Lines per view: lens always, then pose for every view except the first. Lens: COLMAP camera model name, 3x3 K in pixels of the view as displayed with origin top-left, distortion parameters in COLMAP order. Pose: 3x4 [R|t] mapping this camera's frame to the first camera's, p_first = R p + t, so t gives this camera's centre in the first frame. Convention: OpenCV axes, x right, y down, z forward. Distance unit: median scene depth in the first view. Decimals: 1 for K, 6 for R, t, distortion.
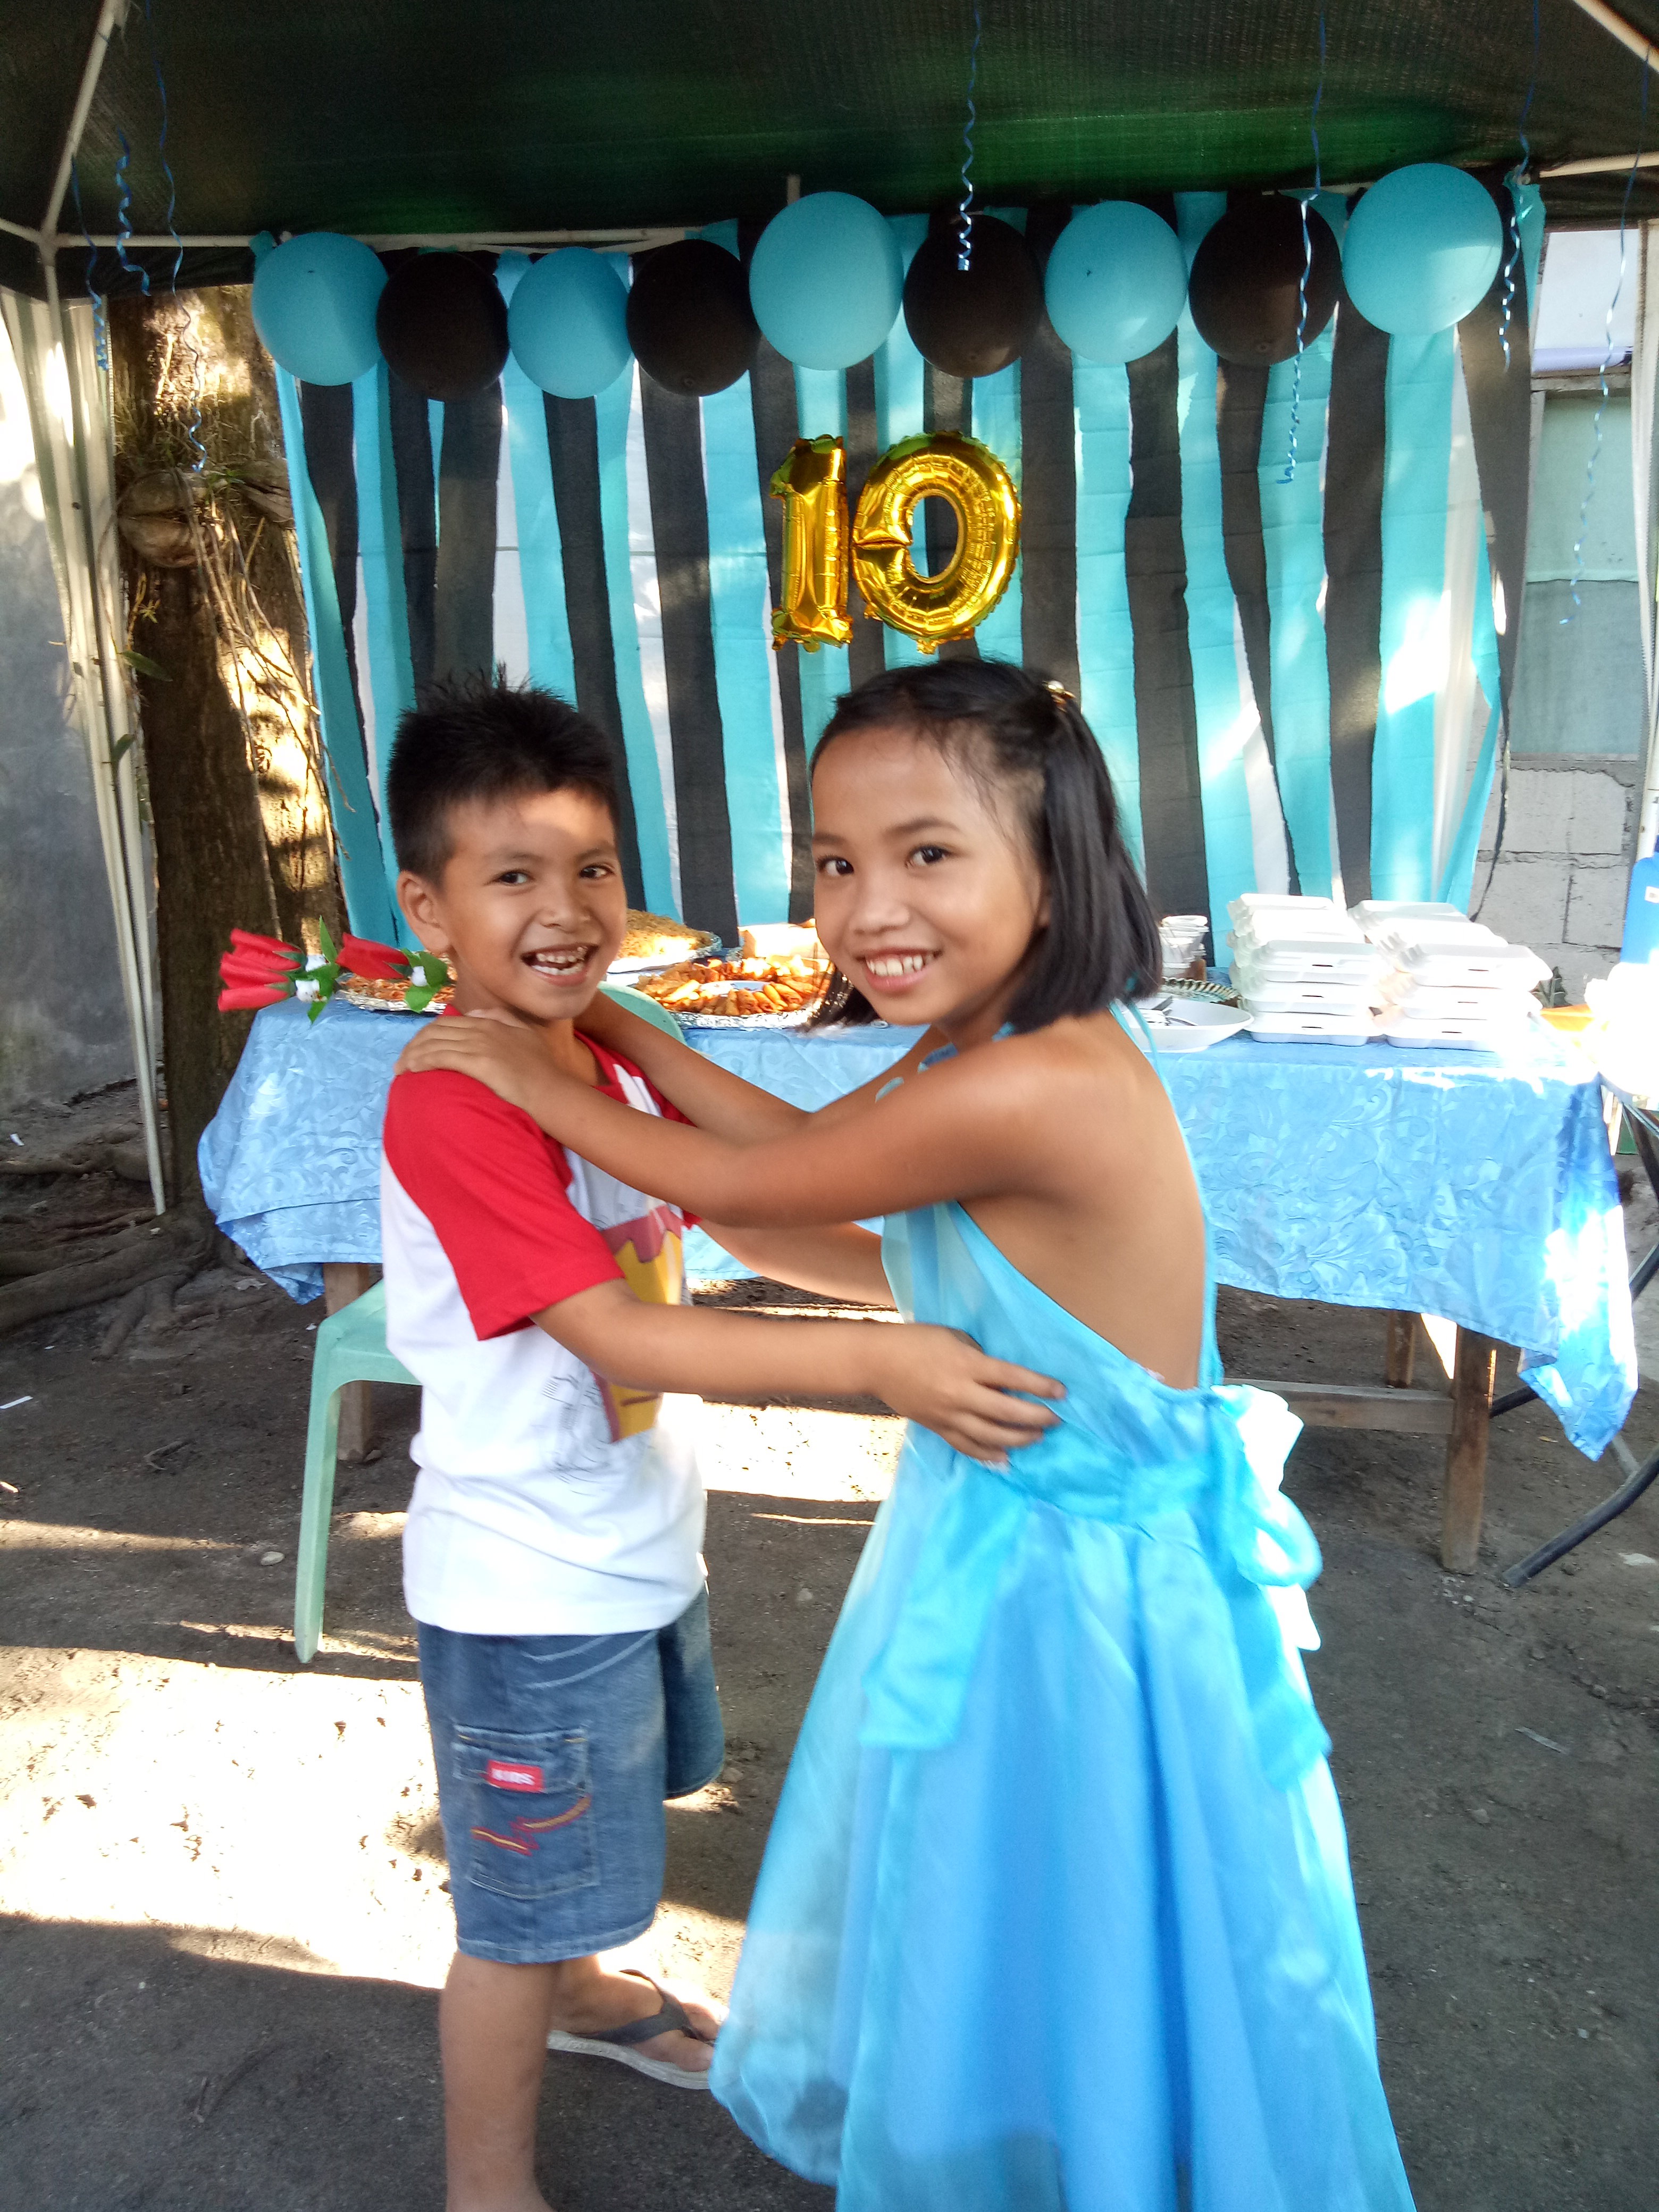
lens RADIAL K [[1663.4, 0, 820.7], [0, 1663.4, 1109.4], [0, 0, 1]] dist [0.013561, -0.002628]
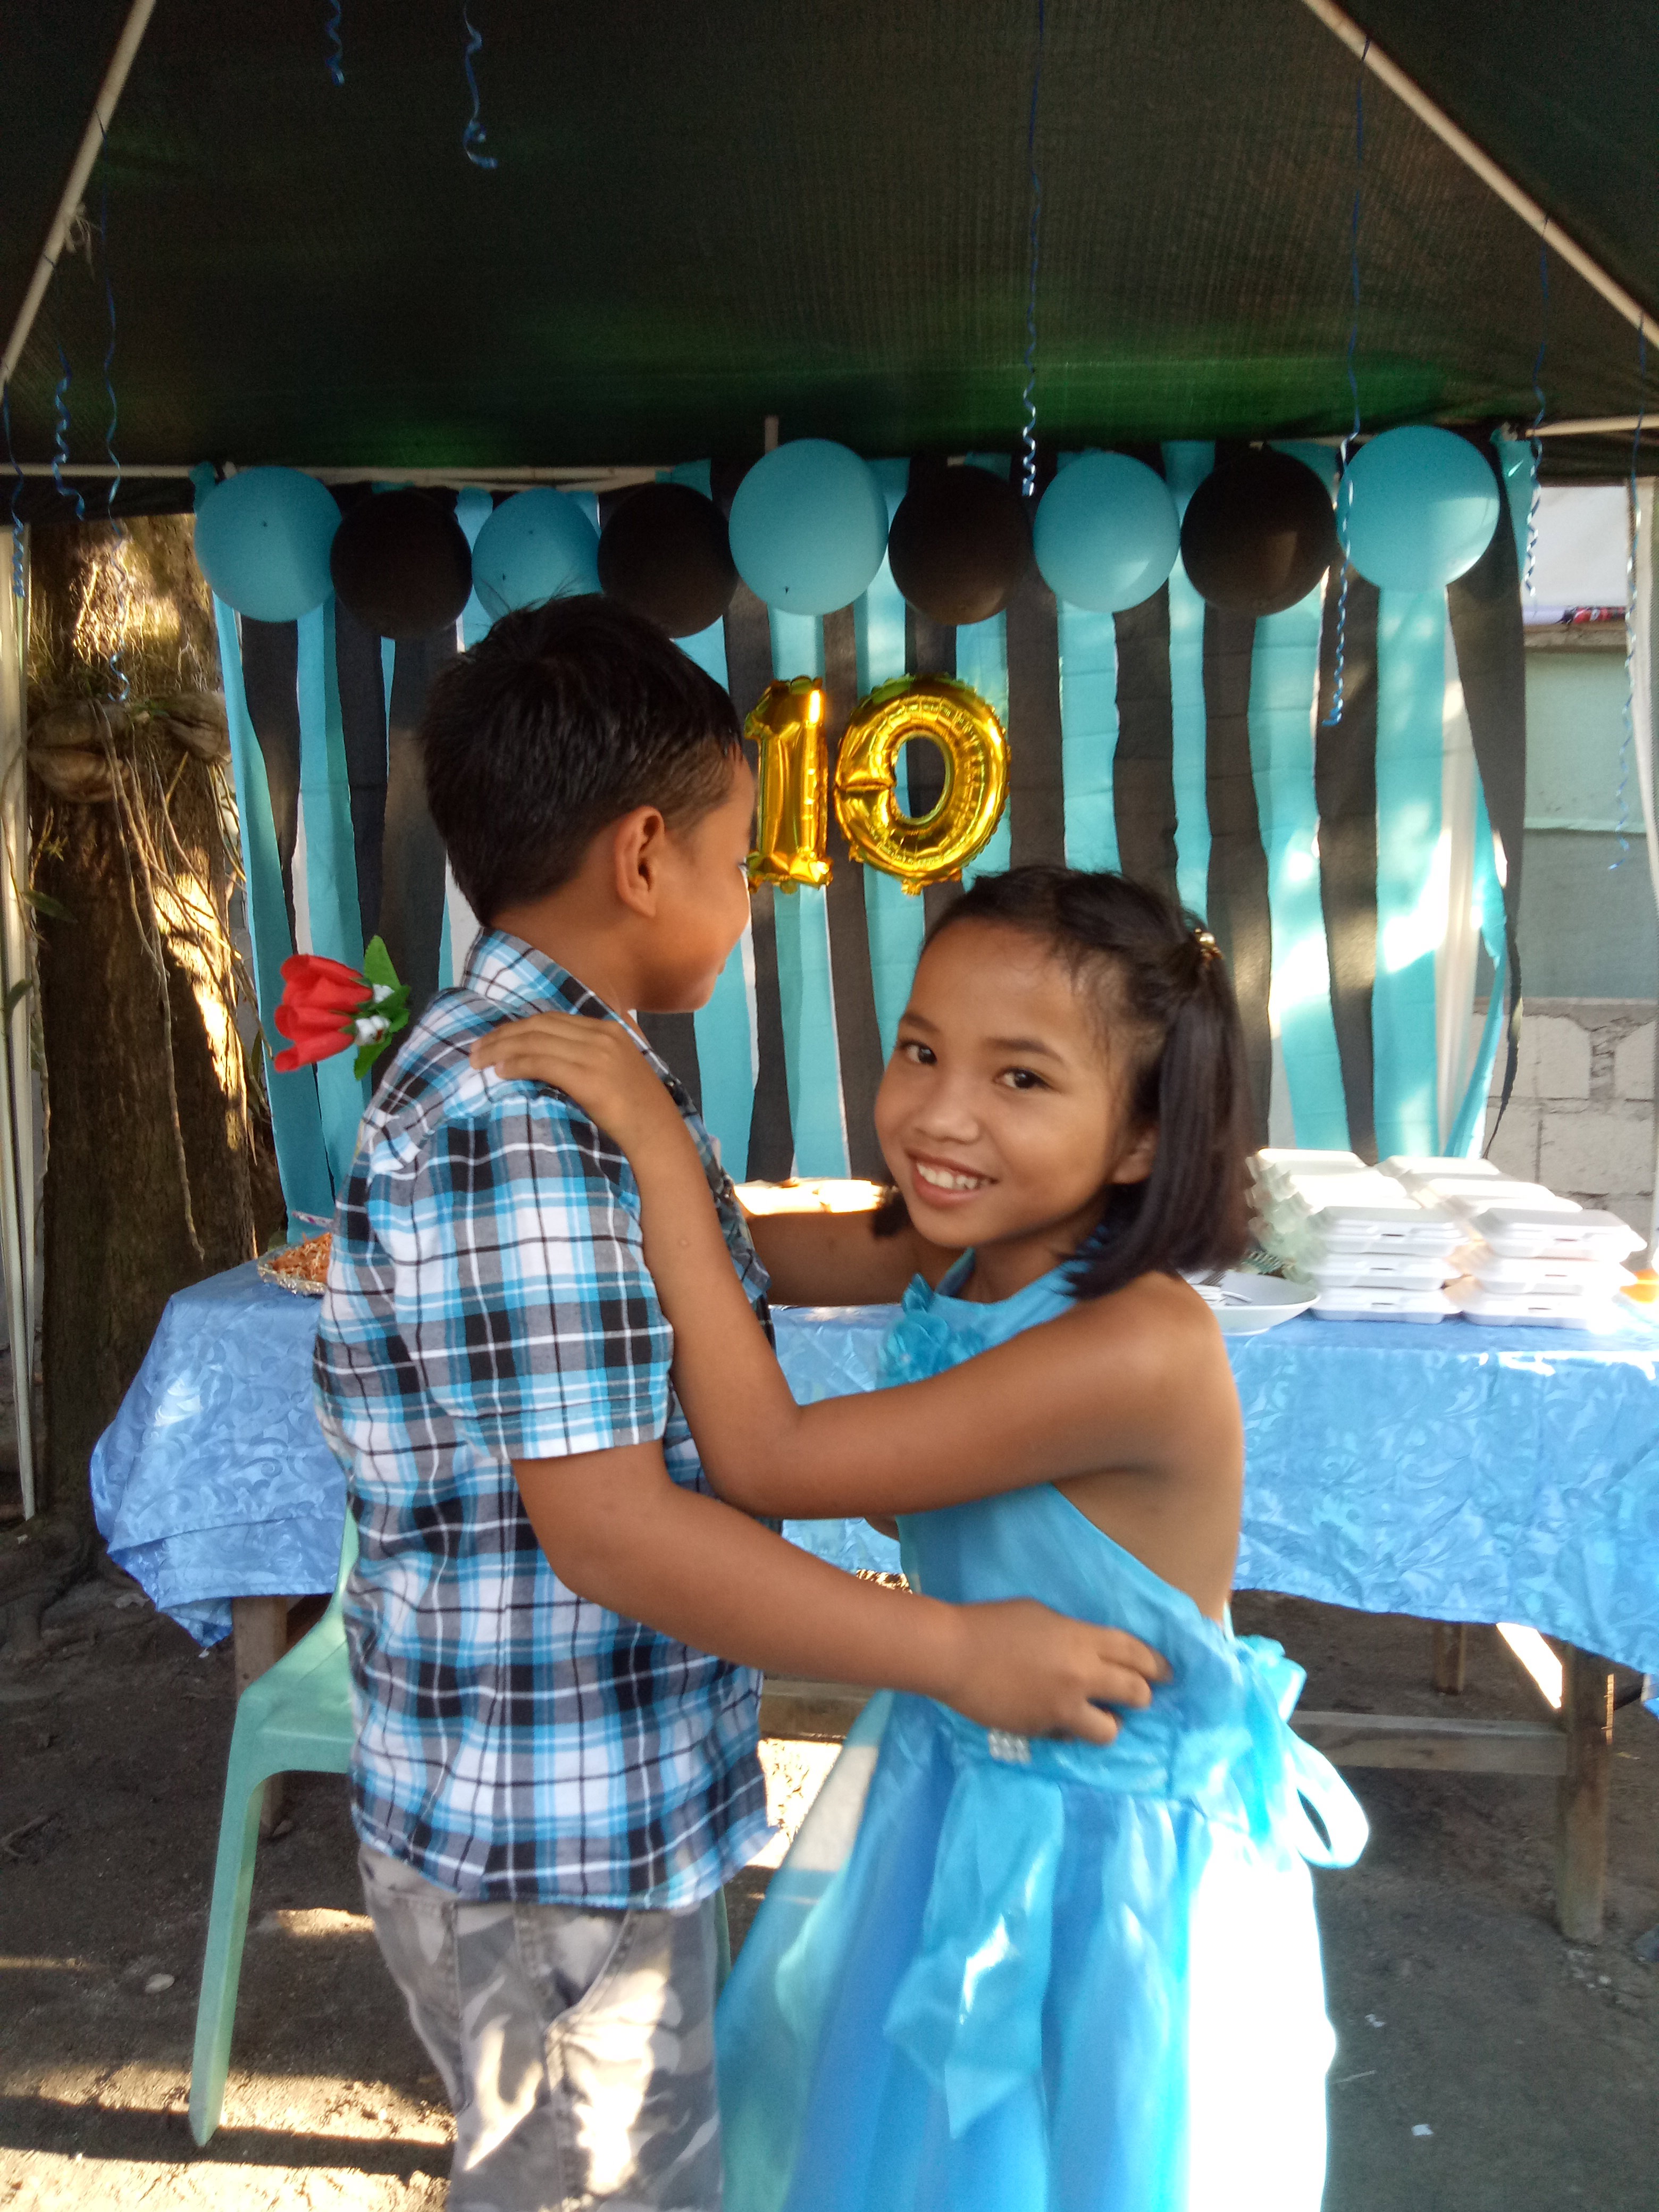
lens RADIAL K [[1663.4, 0, 824.3], [0, 1663.4, 1098.3], [0, 0, 1]] dist [0.013561, -0.002628]
pose [[0.997462, -0.003723, 0.071100, -0.055459], [0.014103, 0.989175, -0.146058, -0.026599], [-0.069787, 0.146691, 0.986718, 0.101544]]
